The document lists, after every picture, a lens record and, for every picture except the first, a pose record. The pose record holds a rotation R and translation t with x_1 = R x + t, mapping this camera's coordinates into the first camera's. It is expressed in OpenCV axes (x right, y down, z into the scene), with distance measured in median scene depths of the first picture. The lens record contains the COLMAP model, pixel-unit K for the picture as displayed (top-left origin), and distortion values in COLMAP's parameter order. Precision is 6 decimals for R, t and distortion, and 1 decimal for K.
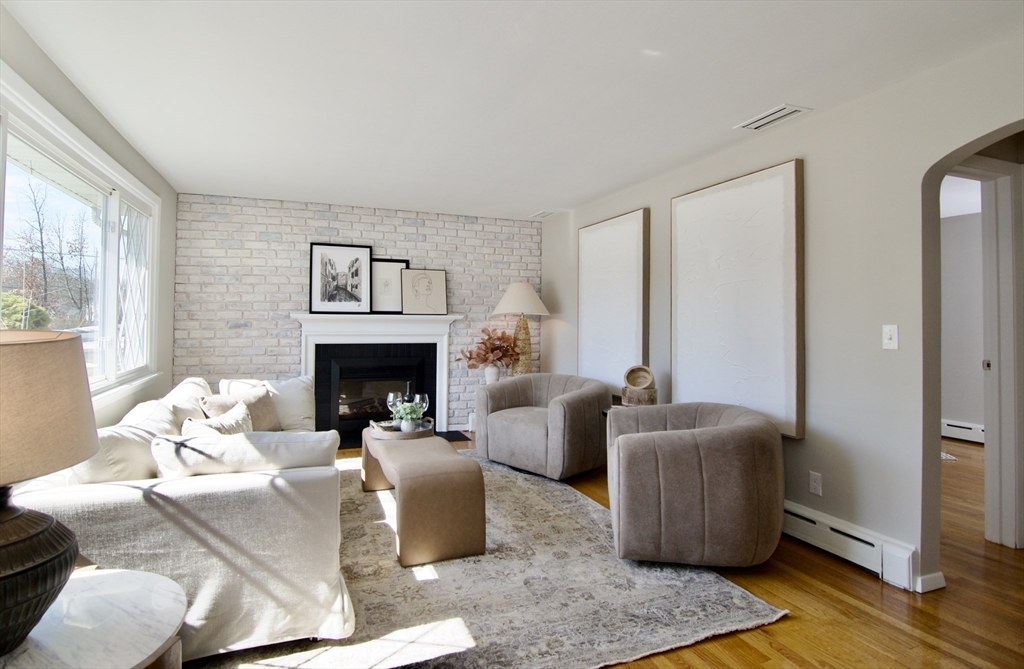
lens RADIAL K [[547.0, 0, 512.0], [0, 547.0, 324.9], [0, 0, 1]] dist [-0.007265, -0.004316]
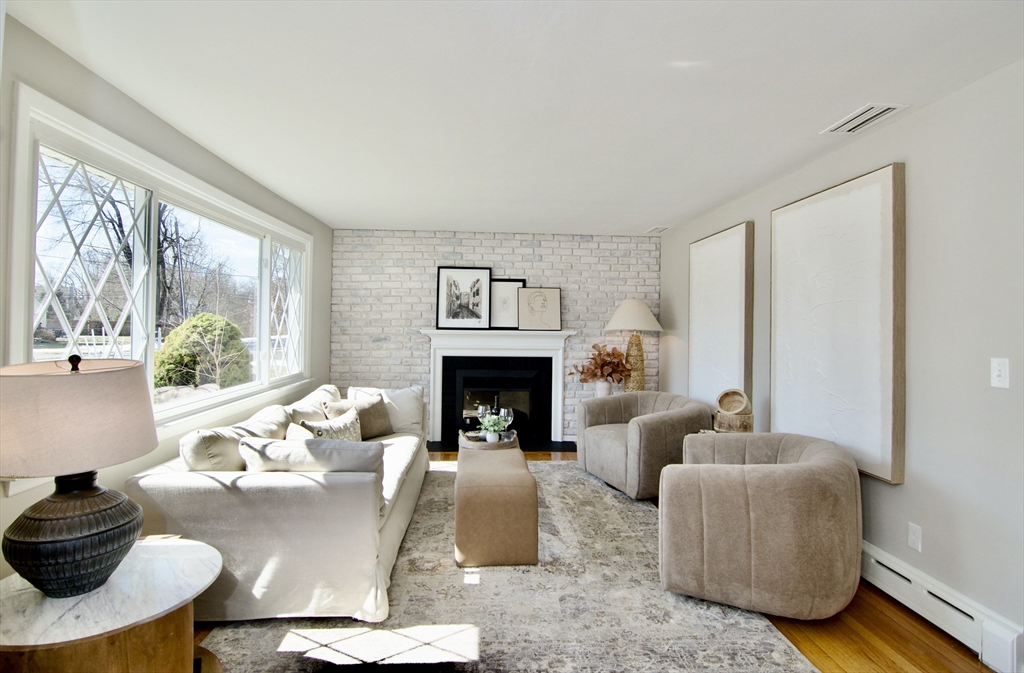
lens RADIAL K [[526.2, 0, 512.8], [0, 526.2, 334.9], [0, 0, 1]] dist [-0.016602, -0.003485]
pose [[0.952501, 0.010030, -0.304370, 0.181993], [-0.008772, 0.999946, 0.005502, -0.027009], [0.304409, -0.002570, 0.952538, 0.019268]]
